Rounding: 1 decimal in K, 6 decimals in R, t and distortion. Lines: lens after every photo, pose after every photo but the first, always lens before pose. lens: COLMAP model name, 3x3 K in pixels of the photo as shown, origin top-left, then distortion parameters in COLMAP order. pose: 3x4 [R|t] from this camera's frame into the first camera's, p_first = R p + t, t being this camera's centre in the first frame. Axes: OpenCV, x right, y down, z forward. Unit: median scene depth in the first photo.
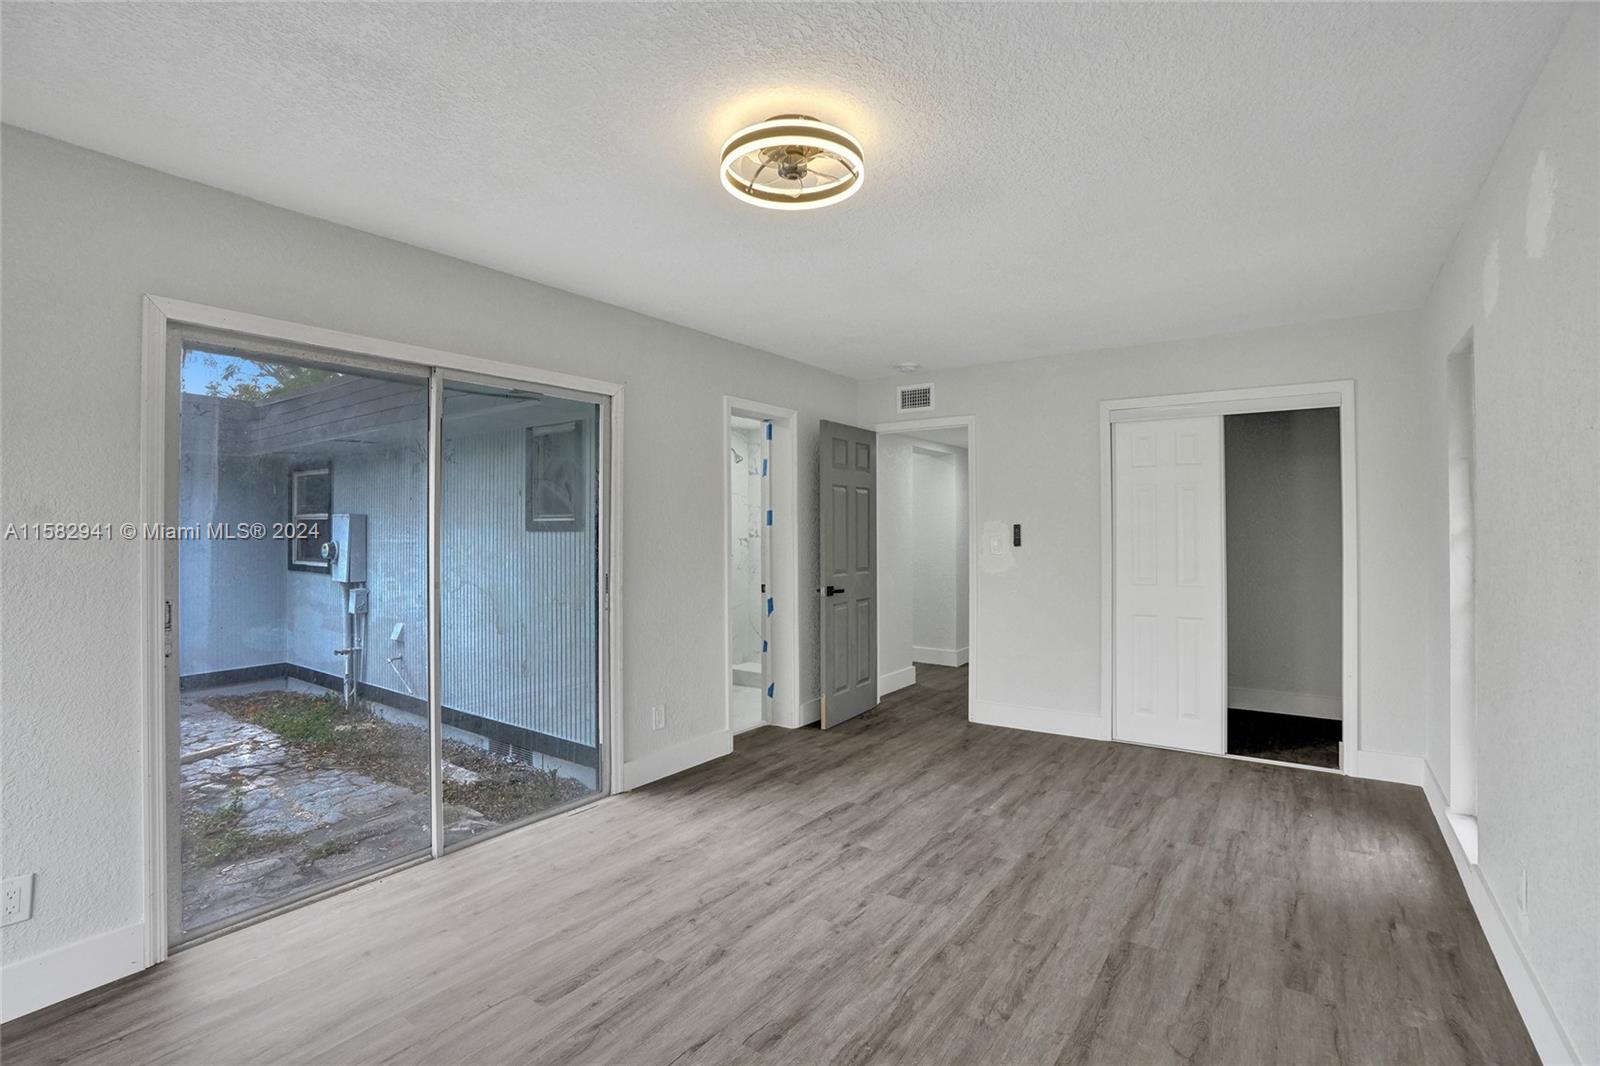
lens RADIAL K [[749.4, 0, 796.3], [0, 749.4, 530.8], [0, 0, 1]] dist [-0.073355, 0.029567]
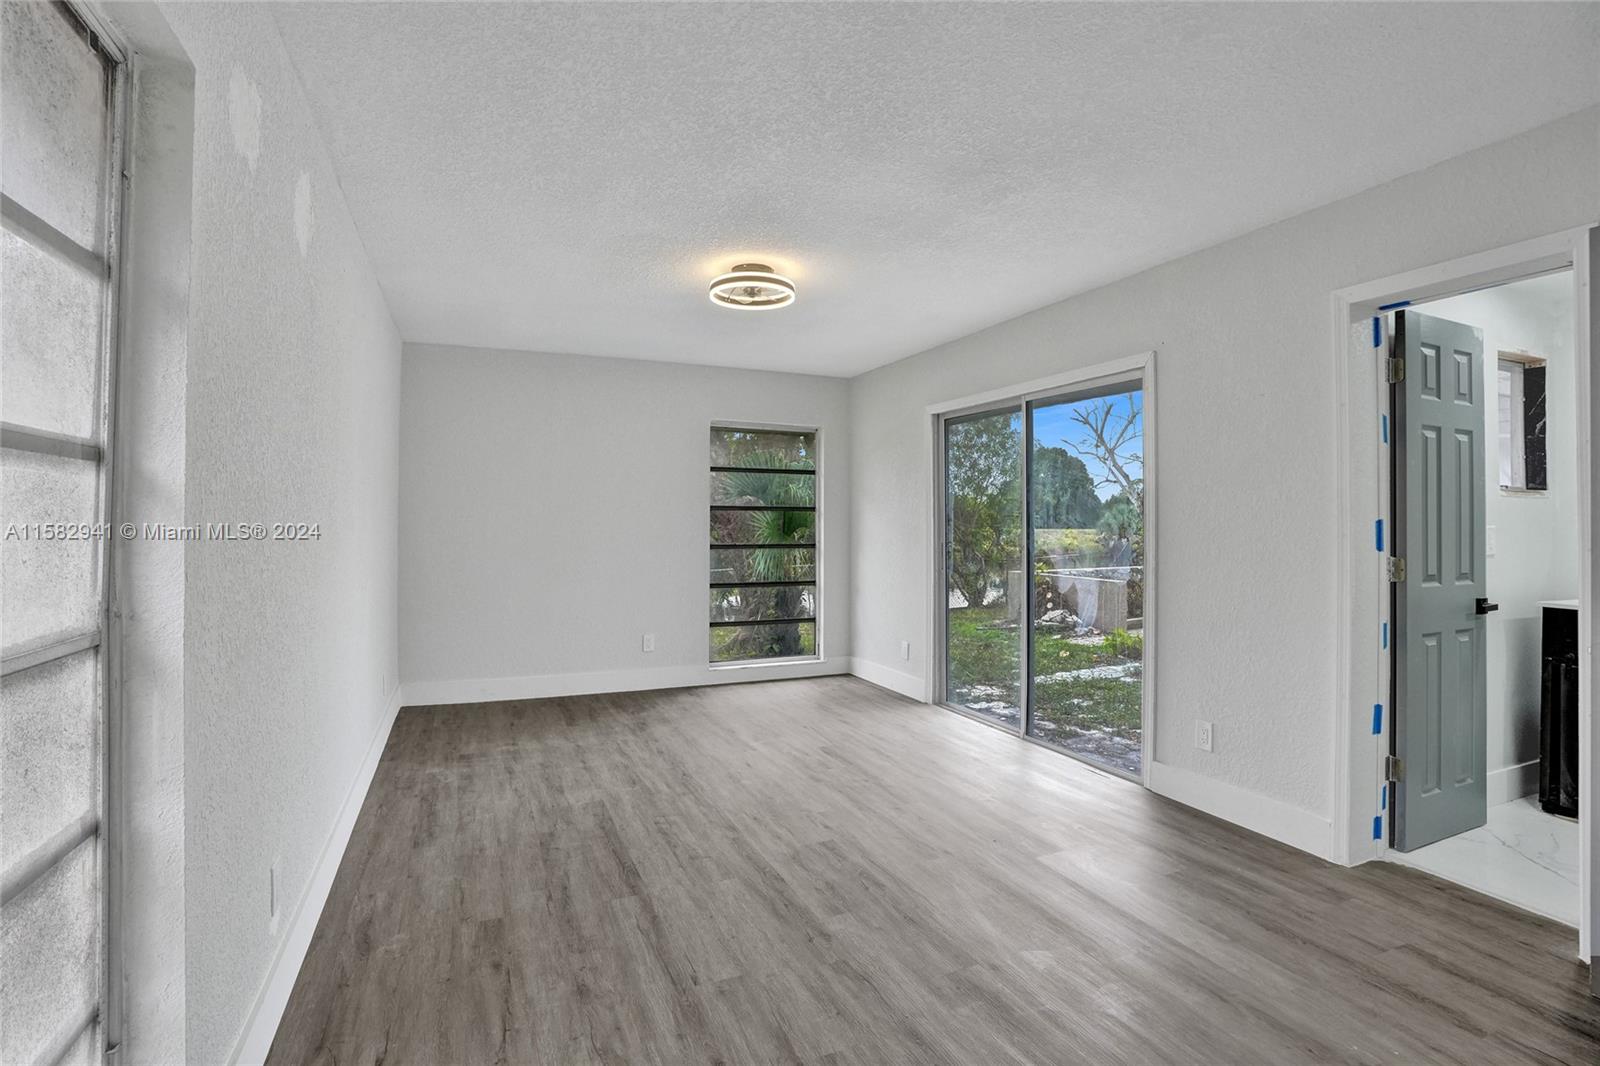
lens RADIAL K [[749.4, 0, 796.3], [0, 749.4, 530.8], [0, 0, 1]] dist [-0.073355, 0.029567]
pose [[-0.517111, 0.009460, -0.855866, 1.020501], [-0.005428, 0.999883, 0.014331, 0.021615], [0.855901, 0.012057, -0.516998, 1.429029]]
